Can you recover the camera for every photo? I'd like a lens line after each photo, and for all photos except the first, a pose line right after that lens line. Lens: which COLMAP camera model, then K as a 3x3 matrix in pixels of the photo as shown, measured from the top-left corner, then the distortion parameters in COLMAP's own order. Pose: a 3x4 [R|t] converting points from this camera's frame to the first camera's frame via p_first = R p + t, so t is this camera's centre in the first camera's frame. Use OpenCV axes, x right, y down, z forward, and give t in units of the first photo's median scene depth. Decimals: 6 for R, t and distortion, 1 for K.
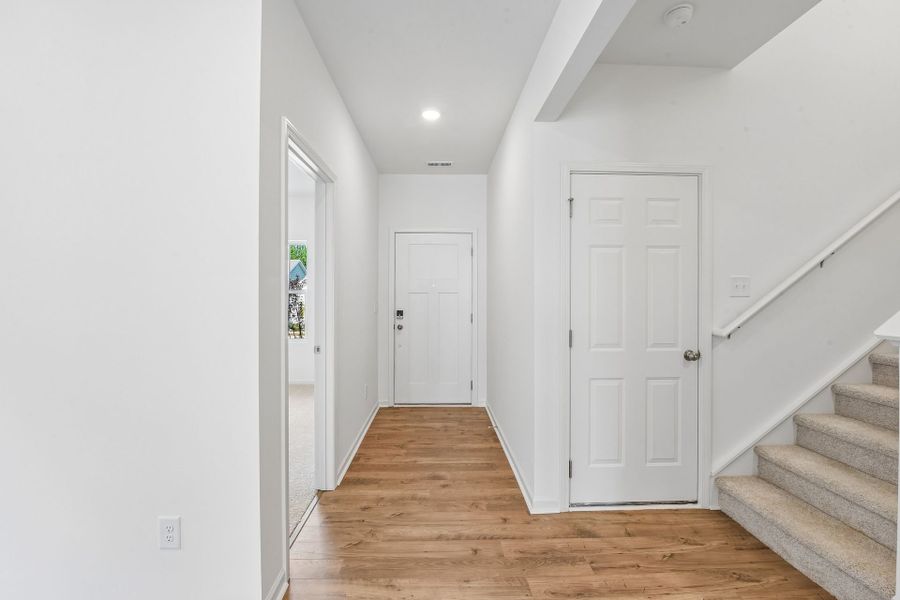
lens RADIAL K [[384.5, 0, 446.5], [0, 384.5, 300.3], [0, 0, 1]] dist [-0.001415, -0.000258]
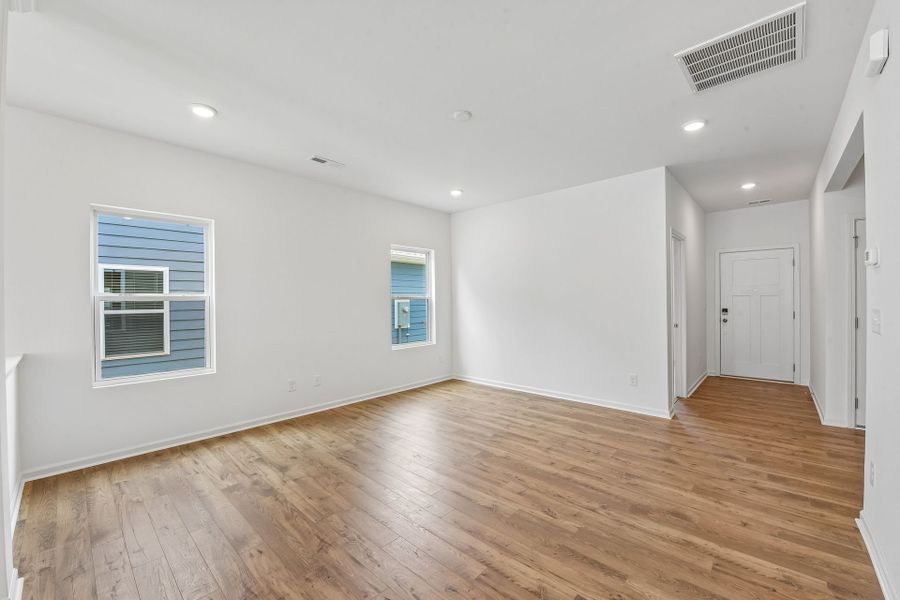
lens RADIAL K [[360.7, 0, 448.8], [0, 360.7, 301.9], [0, 0, 1]] dist [-0.014840, -0.003003]
pose [[0.720687, -0.007806, -0.693216, 0.102340], [0.005144, 0.999969, -0.005912, 0.008730], [0.693241, 0.000695, 0.720705, -1.158232]]
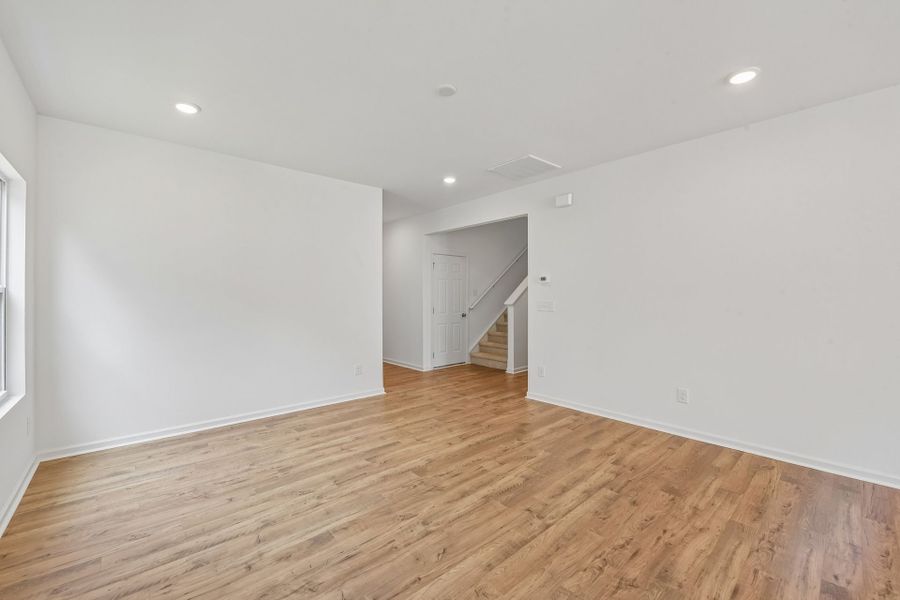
lens RADIAL K [[362.6, 0, 448.9], [0, 362.6, 310.5], [0, 0, 1]] dist [-0.022143, -0.000366]
pose [[0.763245, -0.030271, 0.645399, -1.247041], [0.009522, 0.999320, 0.035610, 0.002564], [-0.646039, -0.021033, 0.763015, -1.068658]]
